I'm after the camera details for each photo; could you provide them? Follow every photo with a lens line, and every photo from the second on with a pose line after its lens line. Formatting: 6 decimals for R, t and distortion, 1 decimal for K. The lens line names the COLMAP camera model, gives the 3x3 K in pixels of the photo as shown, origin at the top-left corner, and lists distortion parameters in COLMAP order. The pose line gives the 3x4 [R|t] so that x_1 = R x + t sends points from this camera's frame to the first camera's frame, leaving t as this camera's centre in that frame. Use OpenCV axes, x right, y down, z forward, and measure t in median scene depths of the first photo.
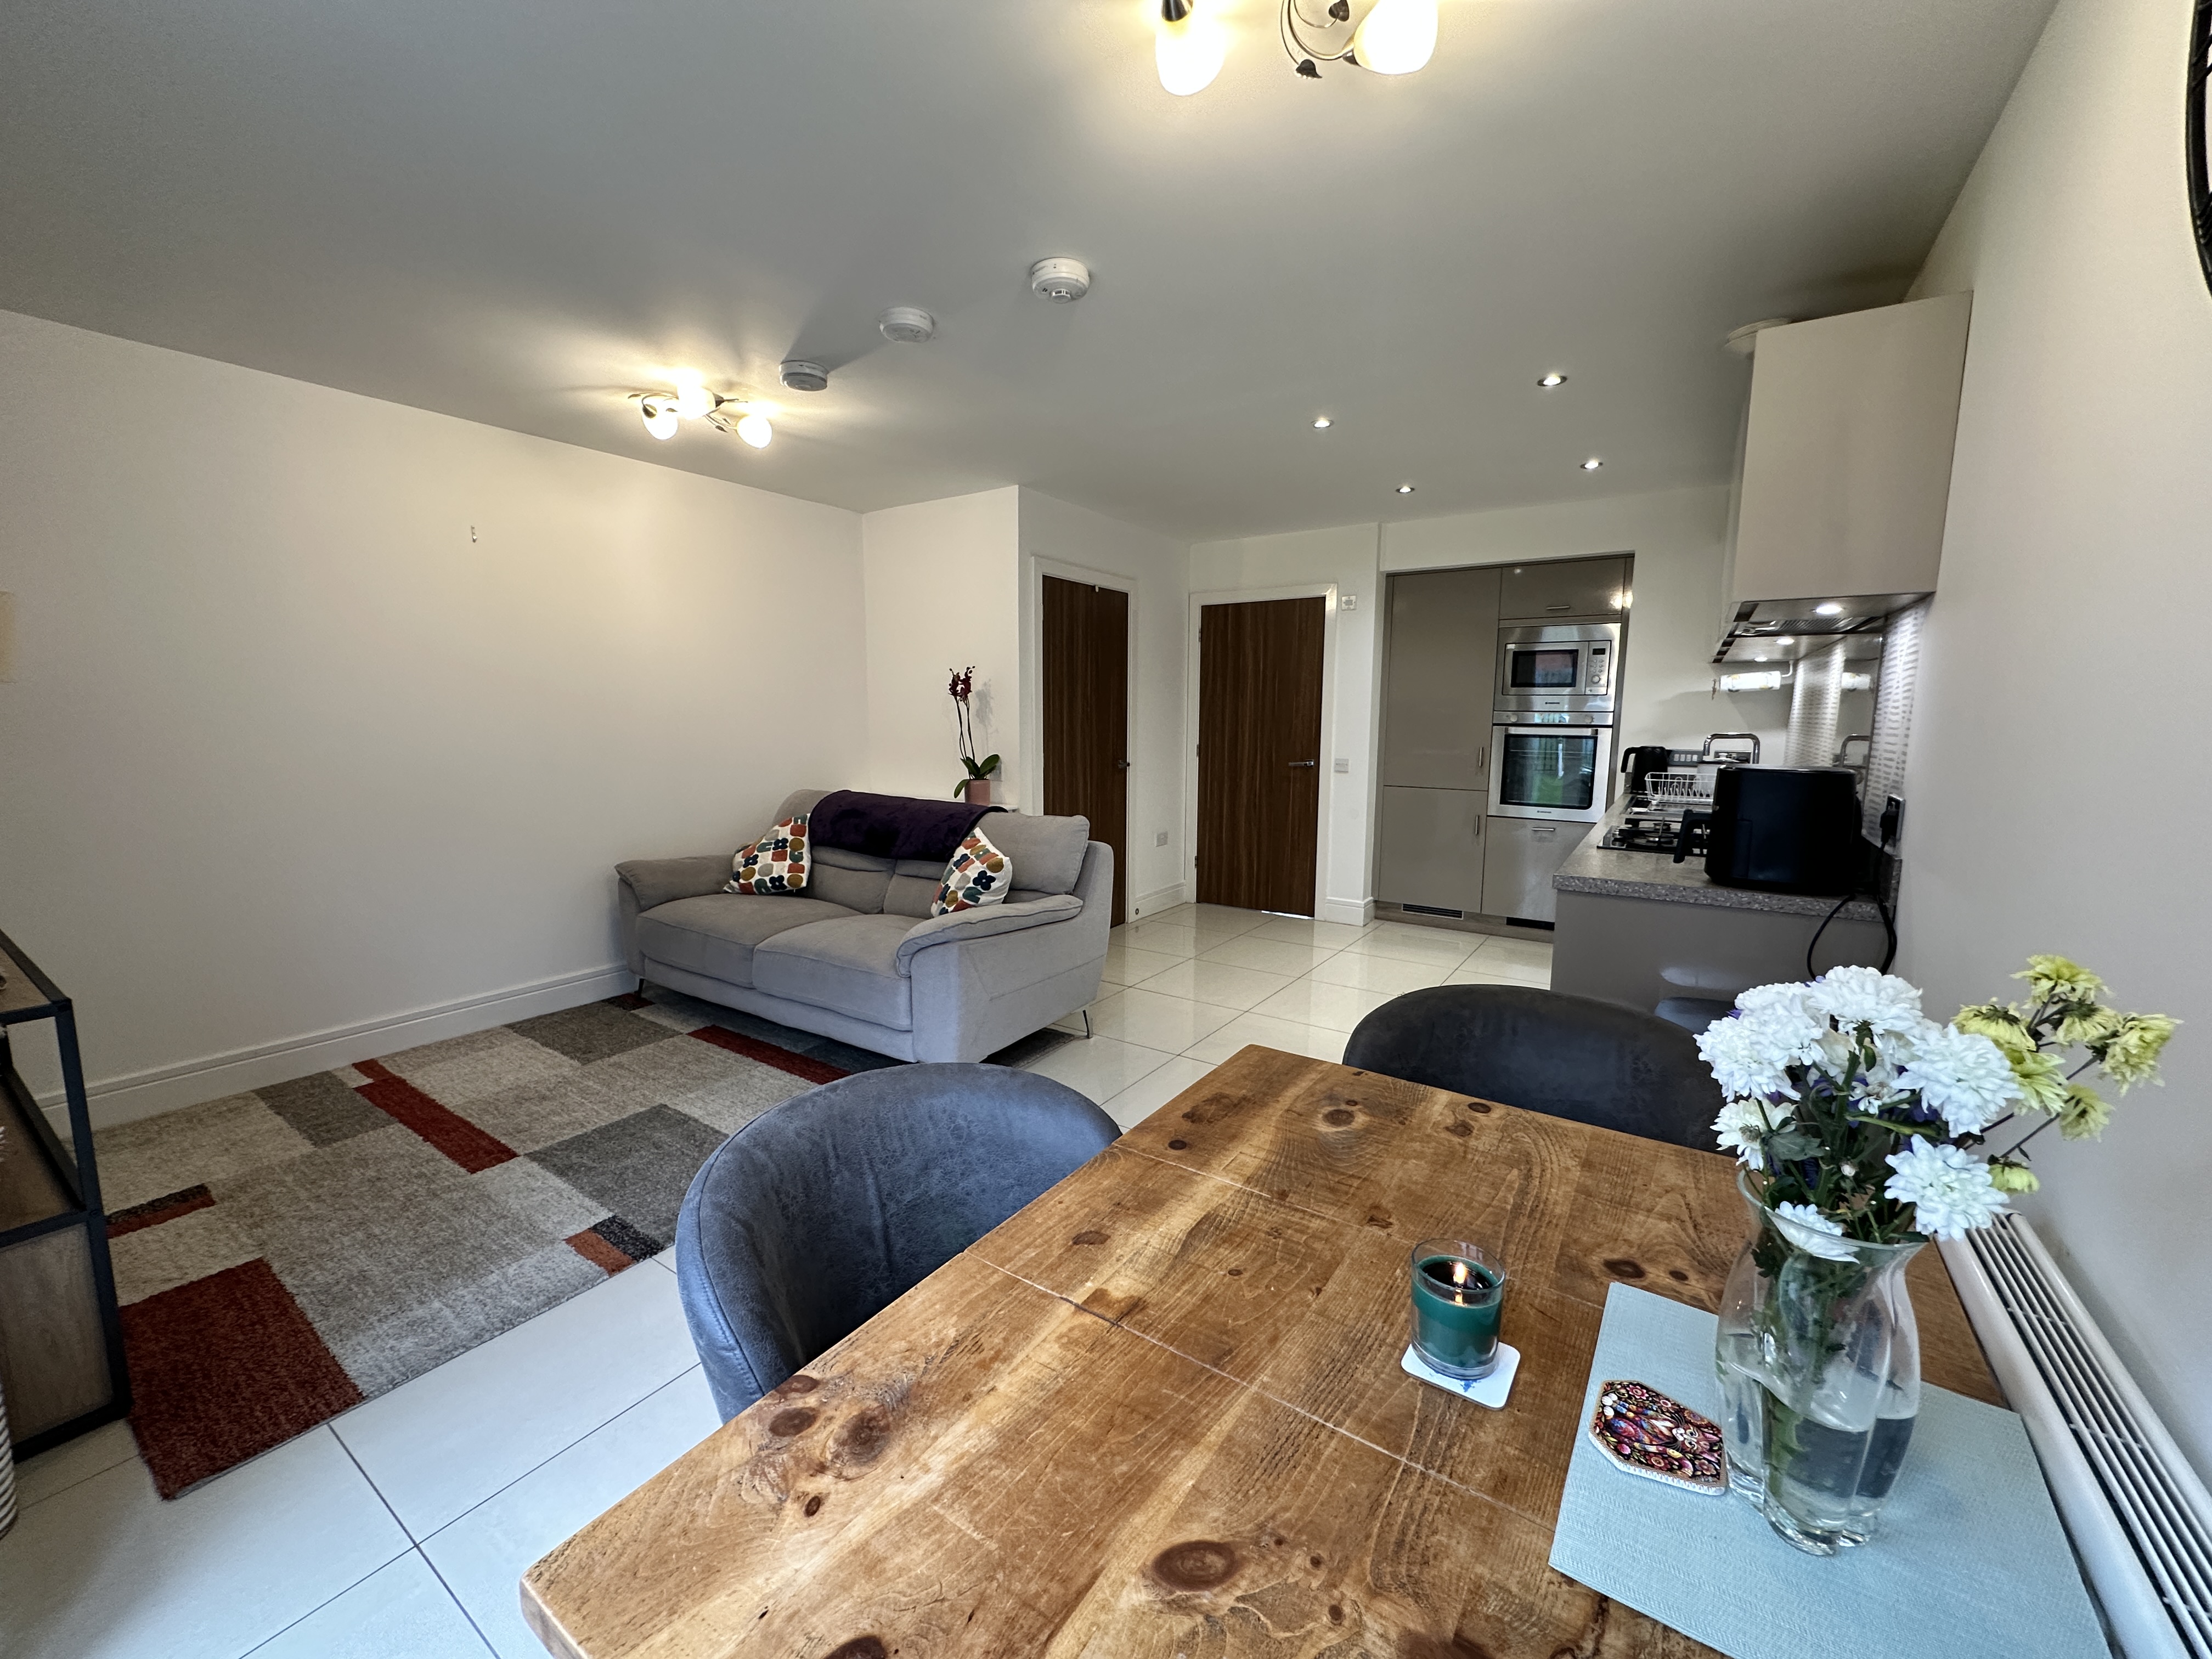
lens RADIAL K [[882.1, 0, 1104.8], [0, 882.1, 828.1], [0, 0, 1]] dist [-0.004721, 0.000429]
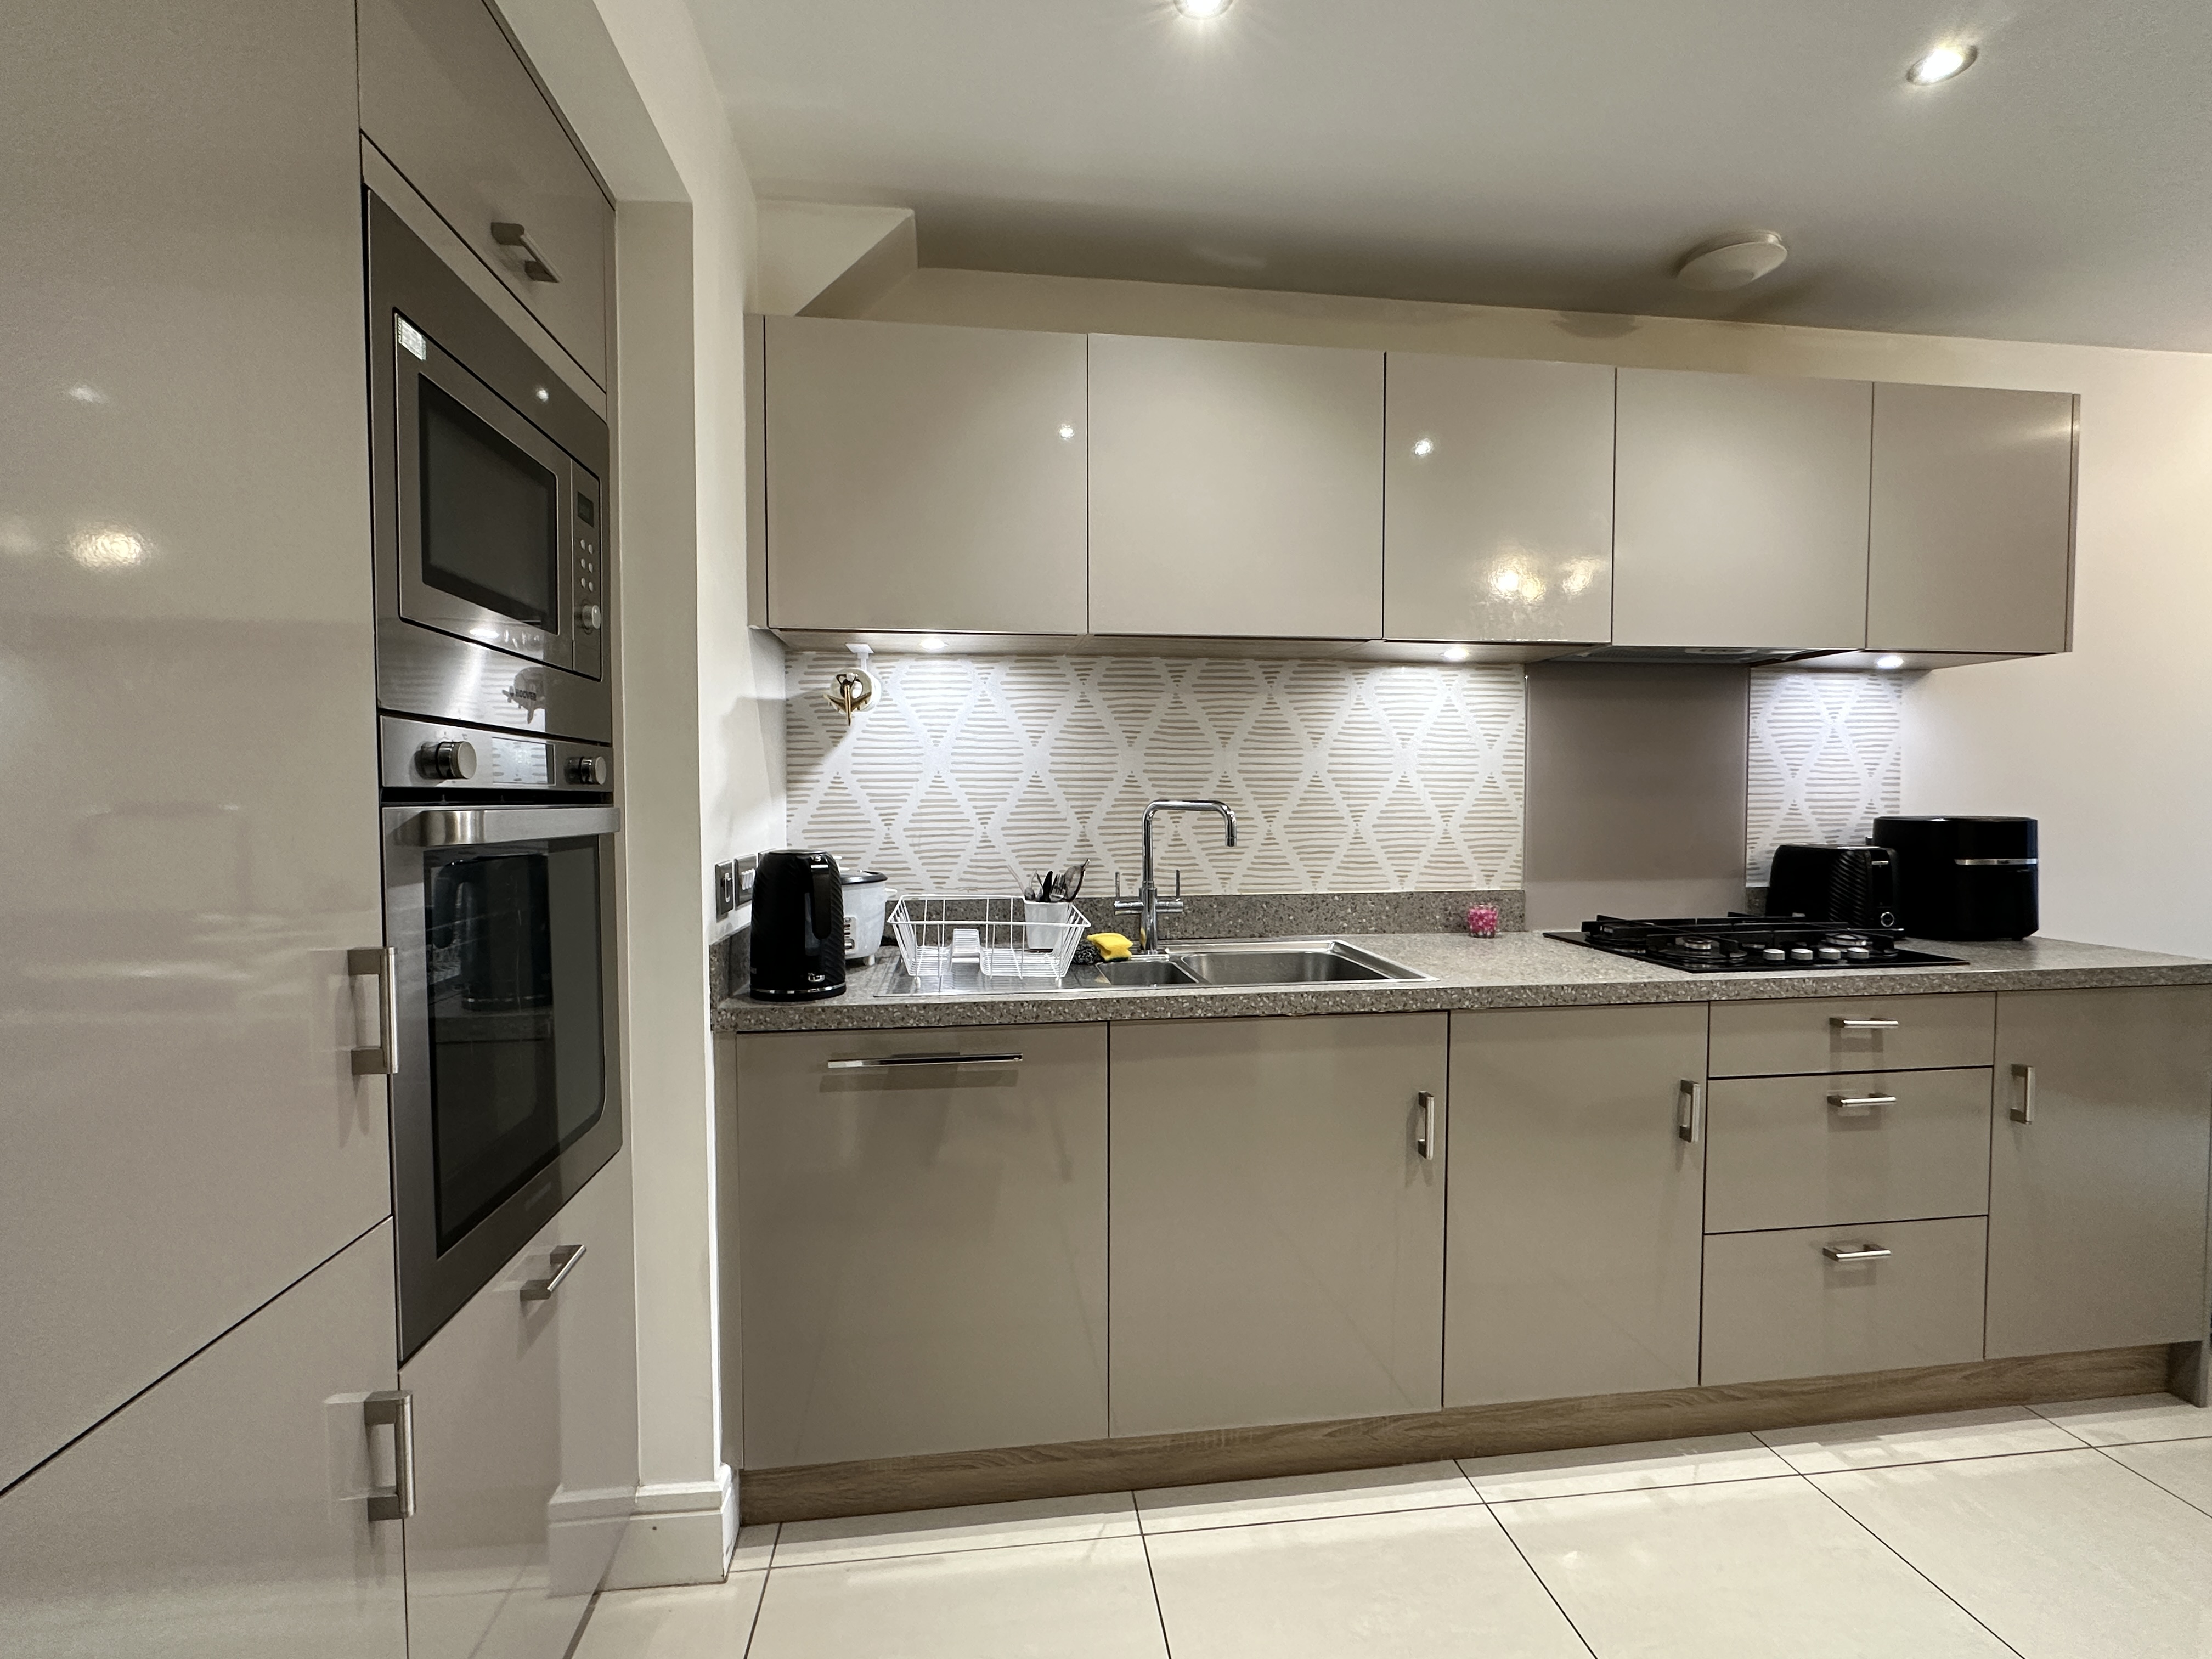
lens RADIAL K [[1025.6, 0, 1106.1], [0, 1025.6, 835.5], [0, 0, 1]] dist [-0.000662, 0.000340]
pose [[-0.659738, -0.034410, 0.750708, 0.282586], [0.097928, 0.986497, 0.131279, -0.158307], [-0.745088, 0.160124, -0.647459, 1.326567]]
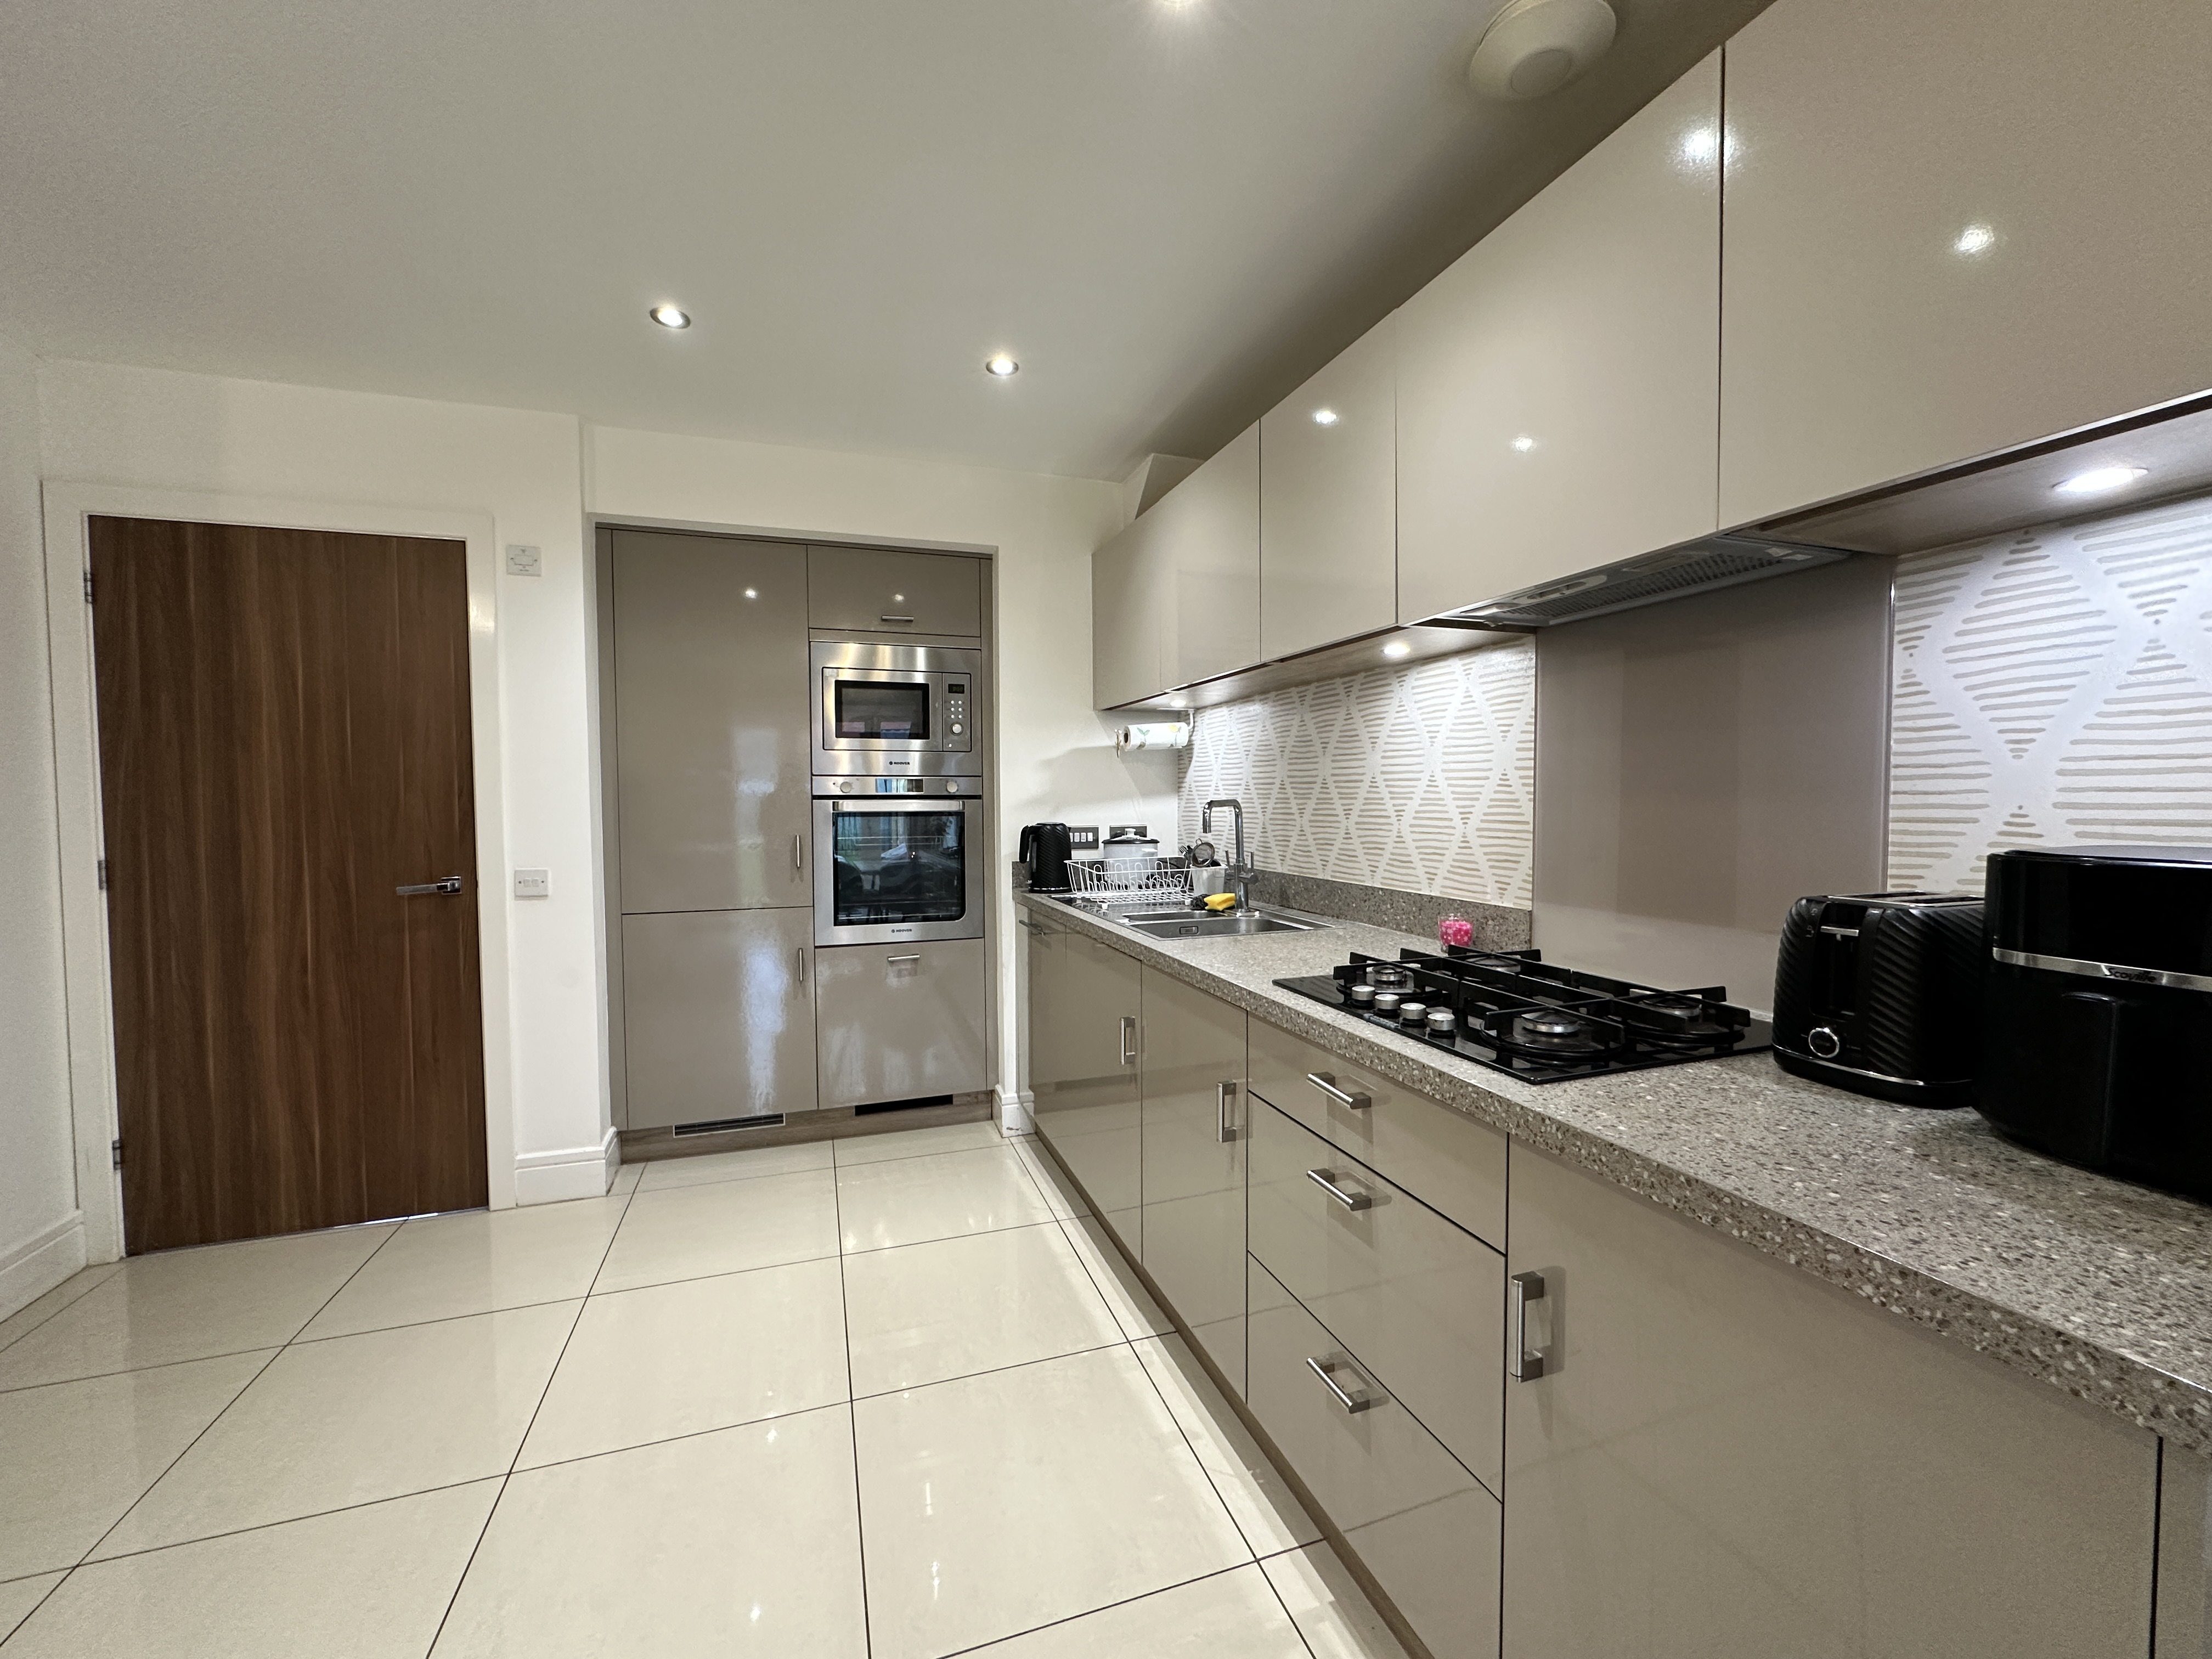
lens RADIAL K [[882.1, 0, 1104.8], [0, 882.1, 828.1], [0, 0, 1]] dist [-0.004721, 0.000429]
pose [[0.605328, -0.038463, 0.795046, 0.099808], [0.114627, 0.992633, -0.039252, -0.064124], [-0.787679, 0.114894, 0.605278, 0.614417]]
